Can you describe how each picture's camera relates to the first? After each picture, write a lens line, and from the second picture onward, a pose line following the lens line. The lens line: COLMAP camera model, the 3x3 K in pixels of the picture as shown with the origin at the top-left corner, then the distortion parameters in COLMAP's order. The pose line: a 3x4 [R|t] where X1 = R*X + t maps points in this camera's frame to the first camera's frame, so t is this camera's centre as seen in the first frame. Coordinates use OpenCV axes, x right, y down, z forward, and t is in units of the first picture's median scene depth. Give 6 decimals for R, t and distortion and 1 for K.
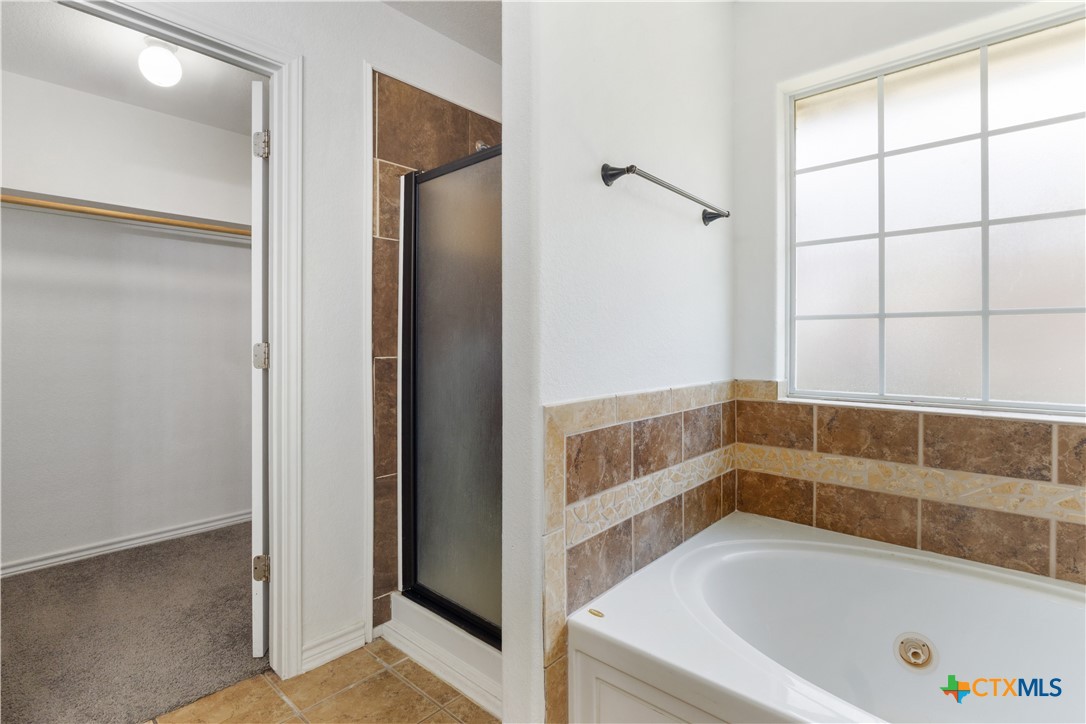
lens RADIAL K [[523.7, 0, 543.0], [0, 523.7, 346.2], [0, 0, 1]] dist [-0.010409, 0.000620]
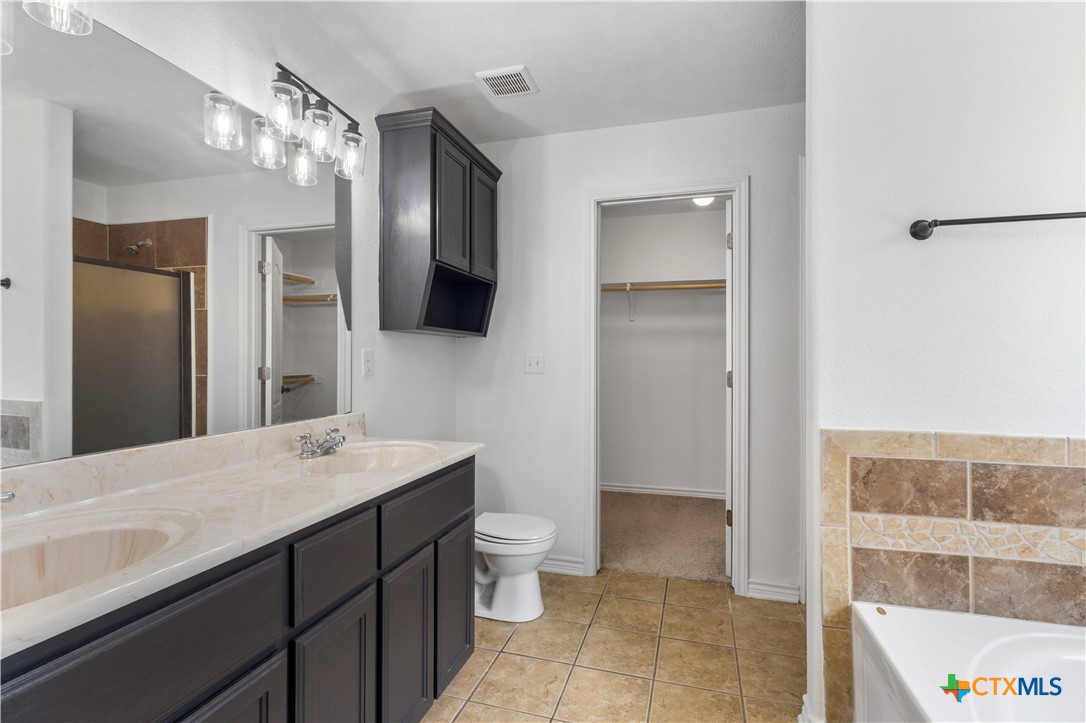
lens RADIAL K [[503.5, 0, 543.0], [0, 503.5, 361.5], [0, 0, 1]] dist [0.000441, 0.000109]
pose [[0.426799, 0.009856, -0.904293, 0.712202], [-0.007105, 0.999946, 0.007546, -0.051629], [0.904319, 0.003205, 0.426846, -0.162685]]
